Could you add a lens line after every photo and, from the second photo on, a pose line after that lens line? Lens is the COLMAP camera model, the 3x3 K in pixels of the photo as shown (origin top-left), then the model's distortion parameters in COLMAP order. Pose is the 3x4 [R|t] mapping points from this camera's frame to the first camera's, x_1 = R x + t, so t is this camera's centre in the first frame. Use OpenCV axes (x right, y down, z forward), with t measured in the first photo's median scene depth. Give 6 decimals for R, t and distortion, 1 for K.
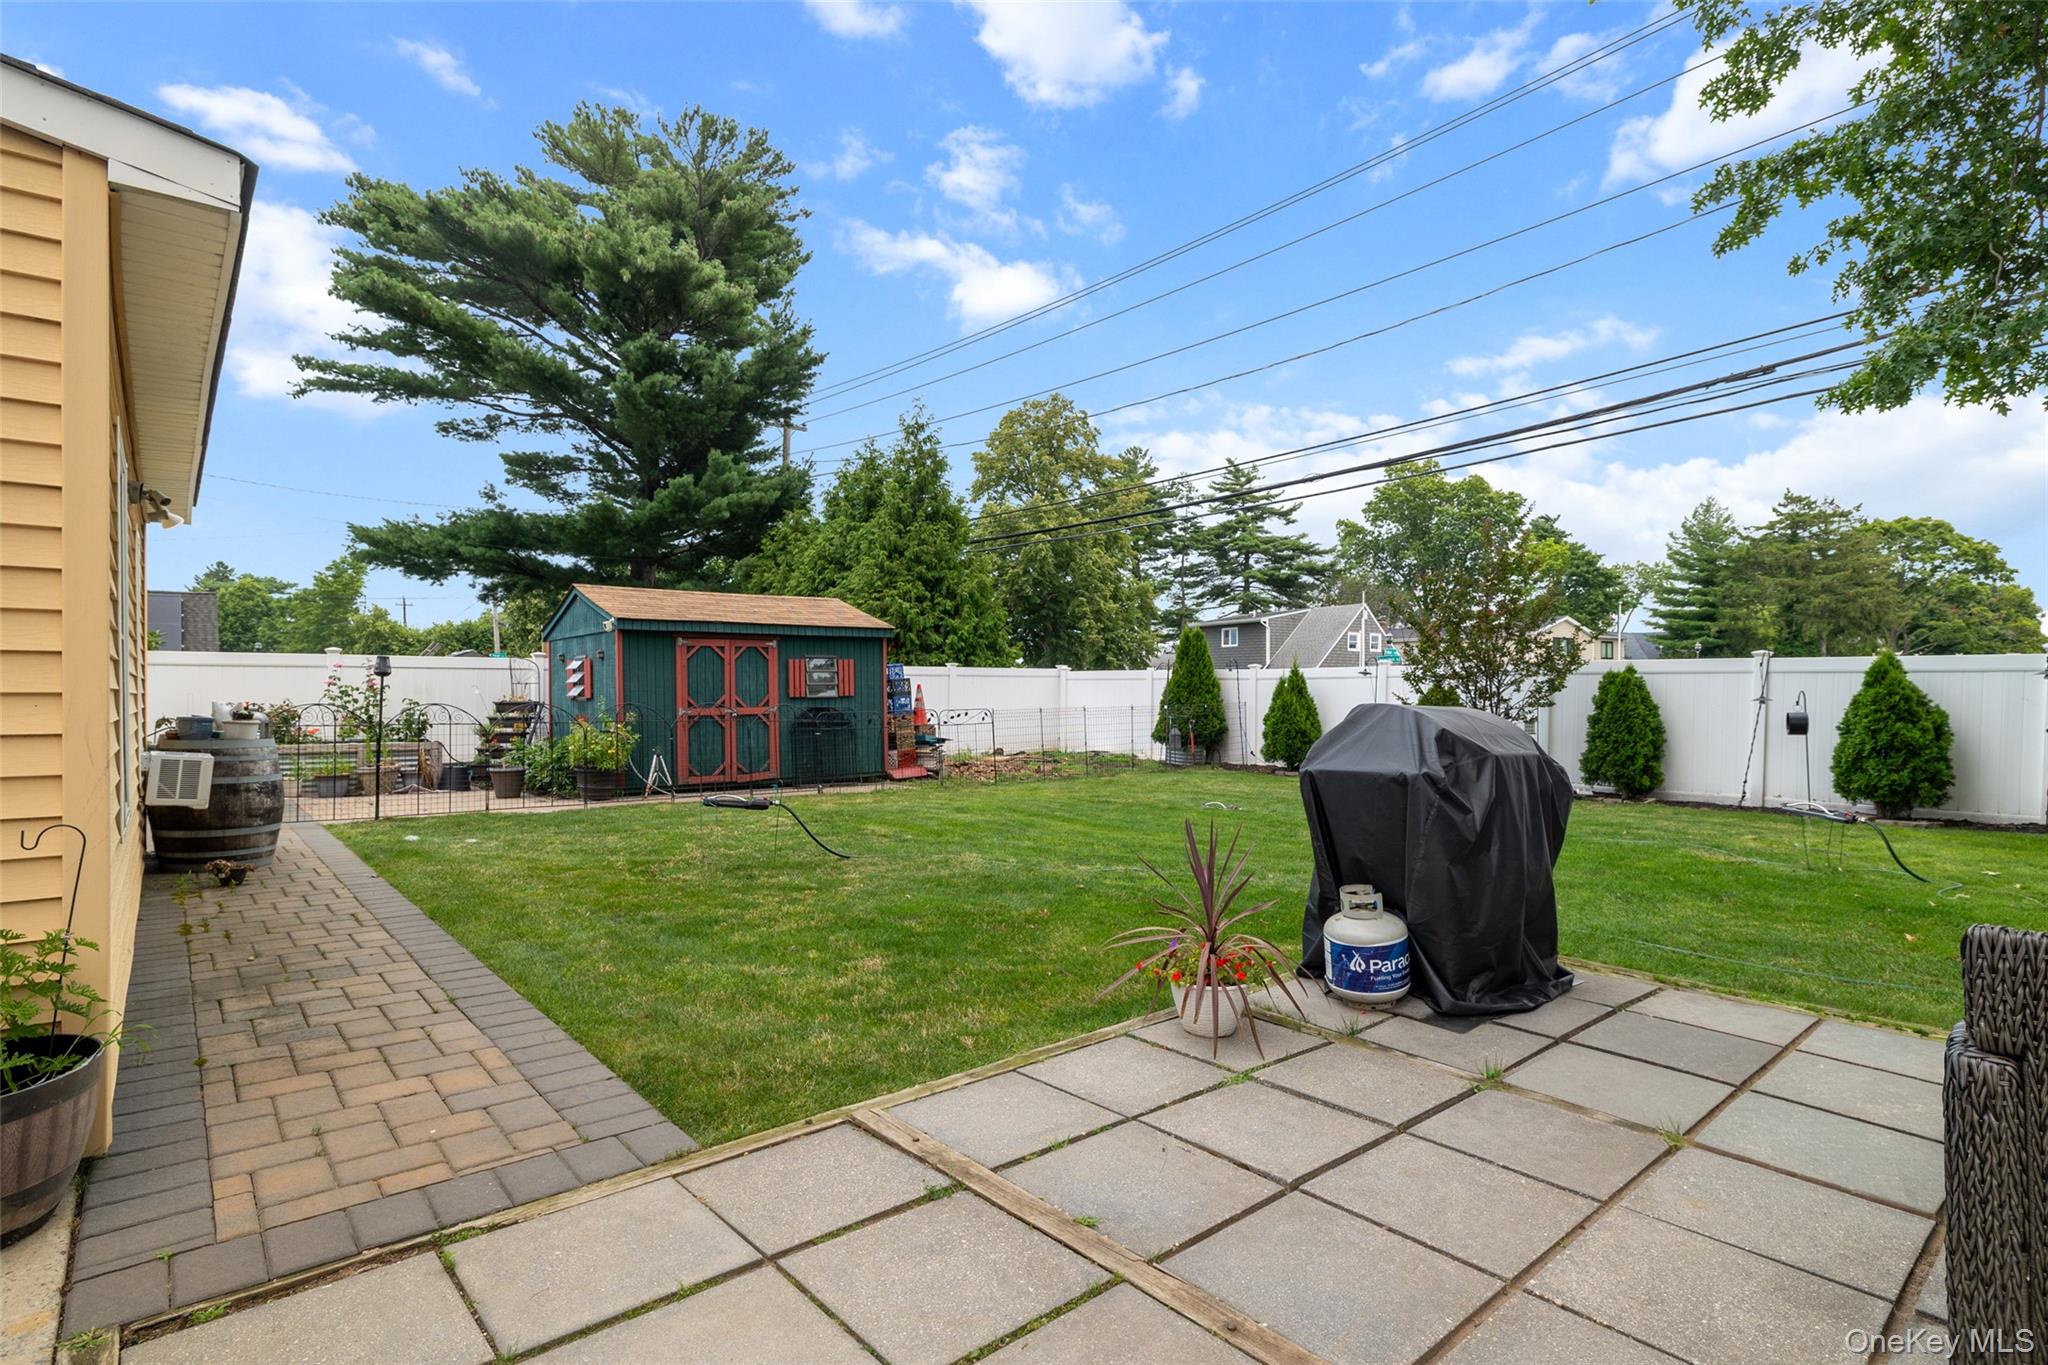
lens RADIAL K [[995.6, 0, 1030.5], [0, 995.6, 698.0], [0, 0, 1]] dist [0.001435, 0.000400]
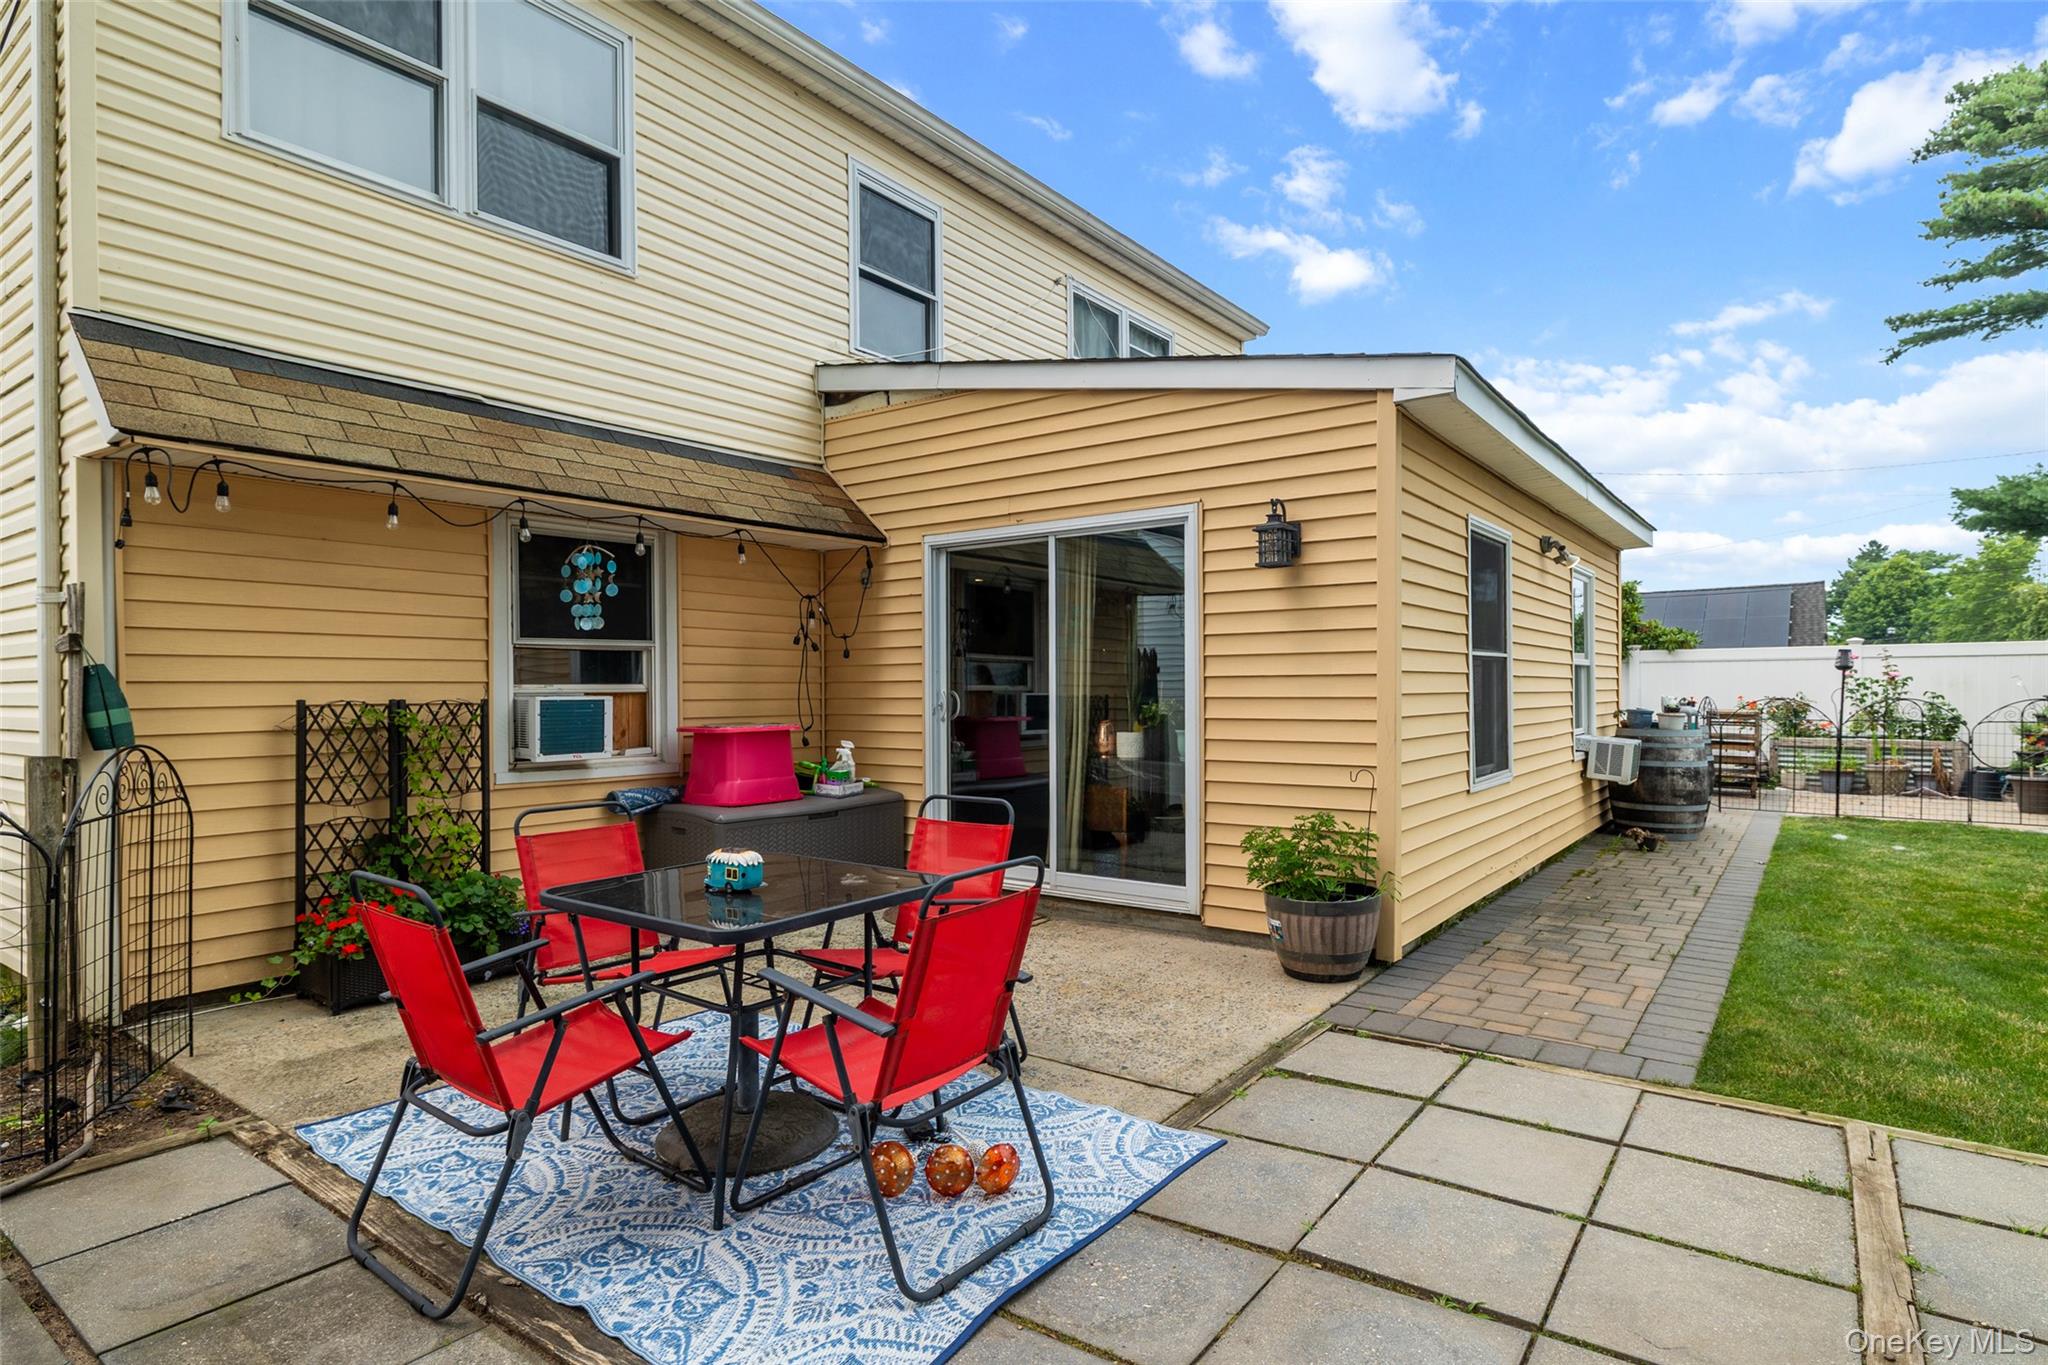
lens RADIAL K [[1099.3, 0, 1025.3], [0, 1099.3, 699.3], [0, 0, 1]] dist [-0.002161, -0.000225]
pose [[0.219142, 0.006836, -0.975669, 0.157834], [0.004526, 0.999958, 0.008023, -0.003984], [0.975683, -0.006174, 0.219102, -0.008881]]
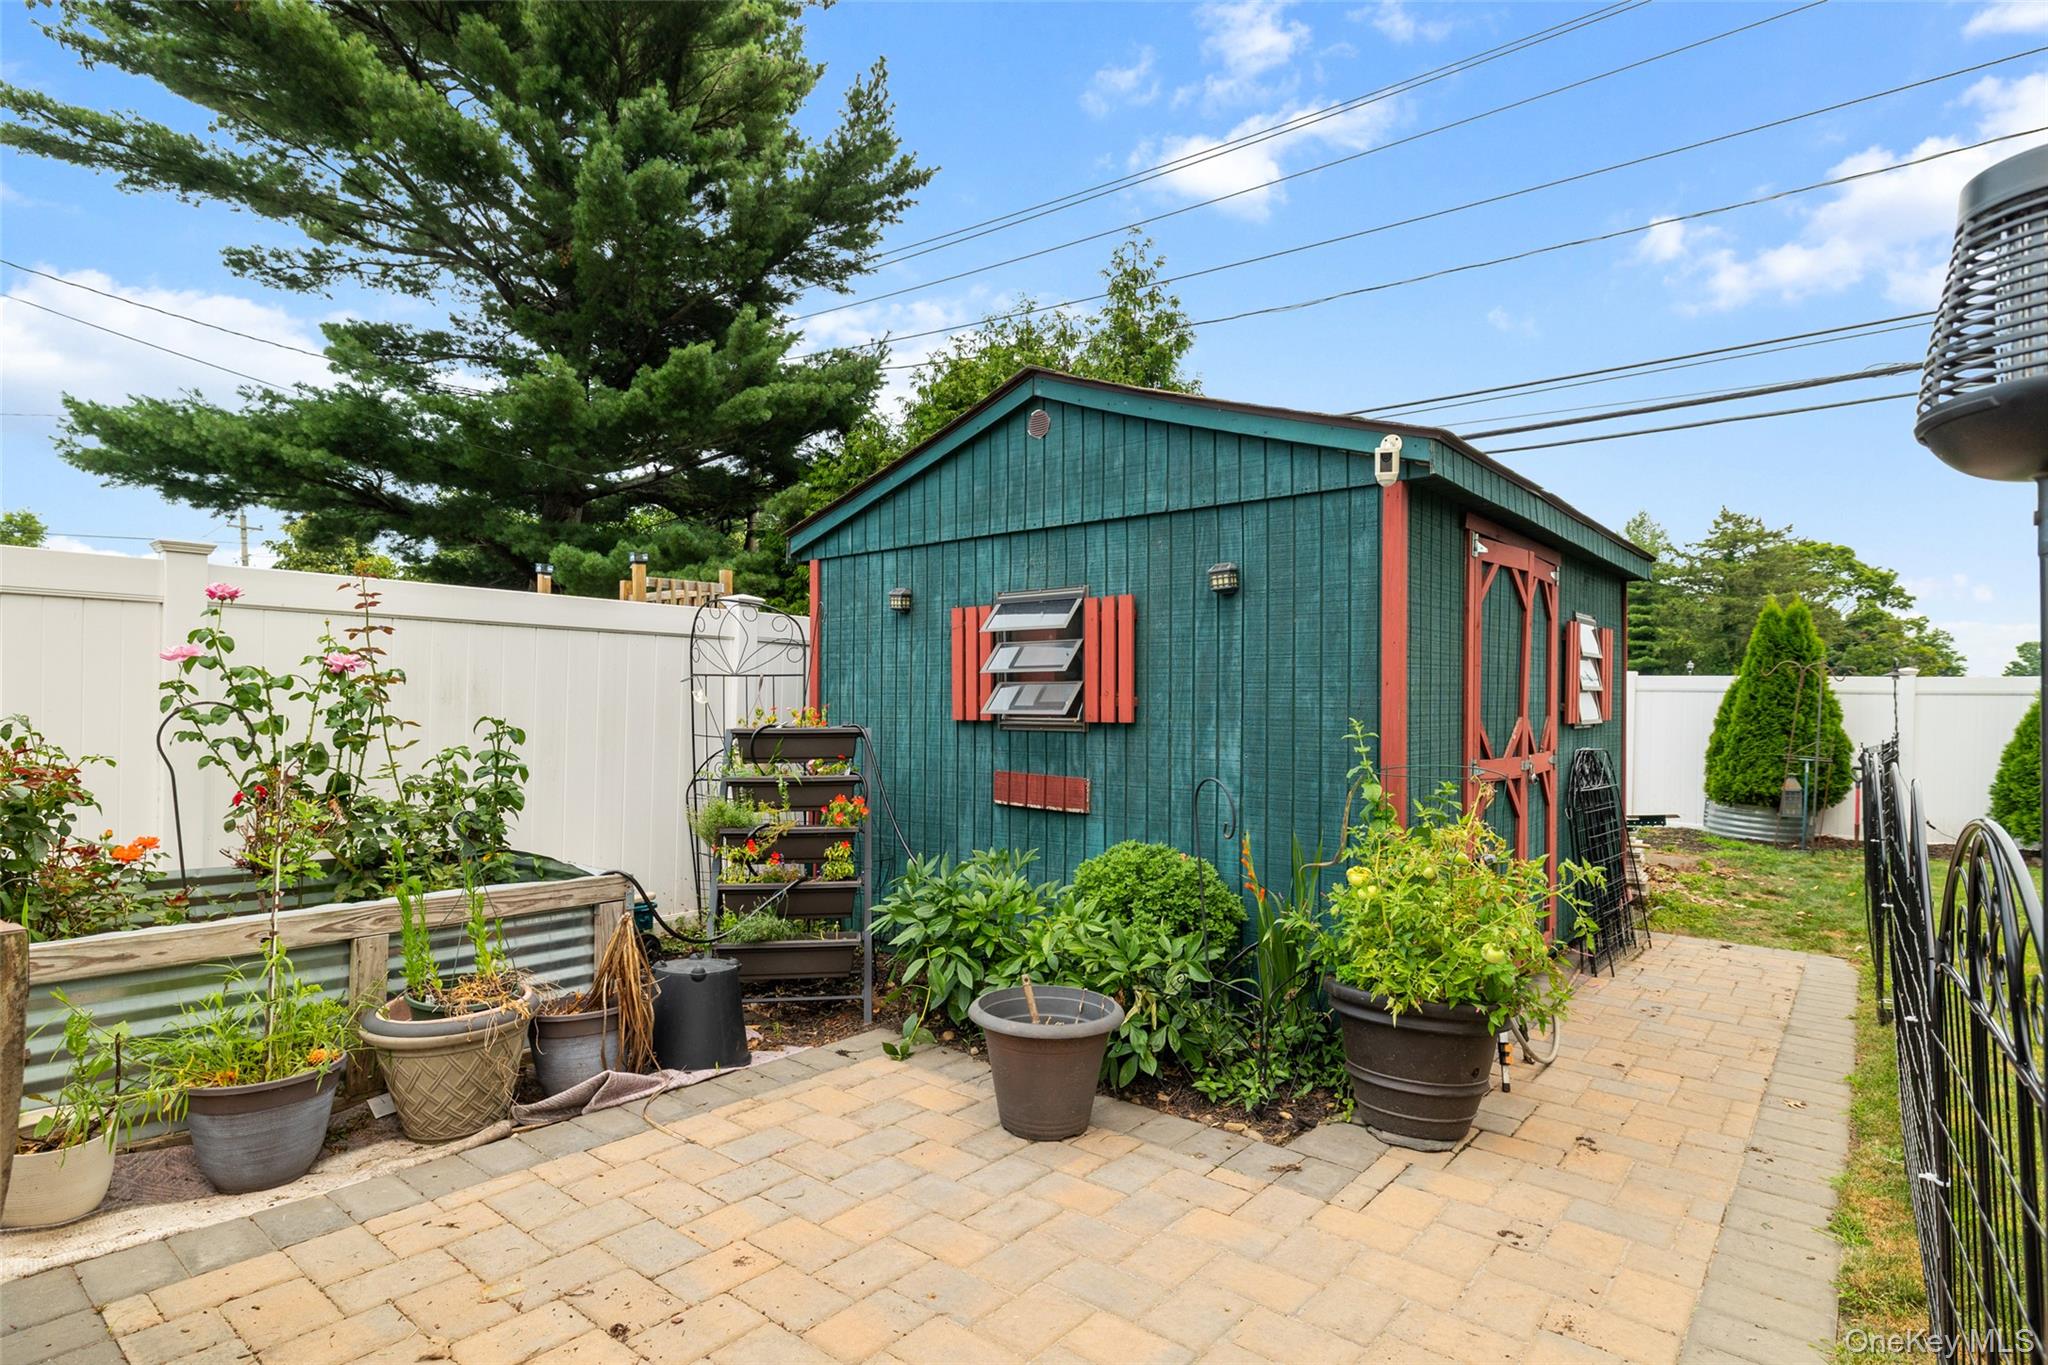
lens RADIAL K [[1038.2, 0, 1010.3], [0, 1038.2, 708.3], [0, 0, 1]] dist [-0.005174, -0.000060]
pose [[0.984380, 0.011795, 0.175662, -0.525167], [-0.011153, 0.999927, -0.004638, -0.002764], [-0.175704, 0.002606, 0.984440, 0.673836]]
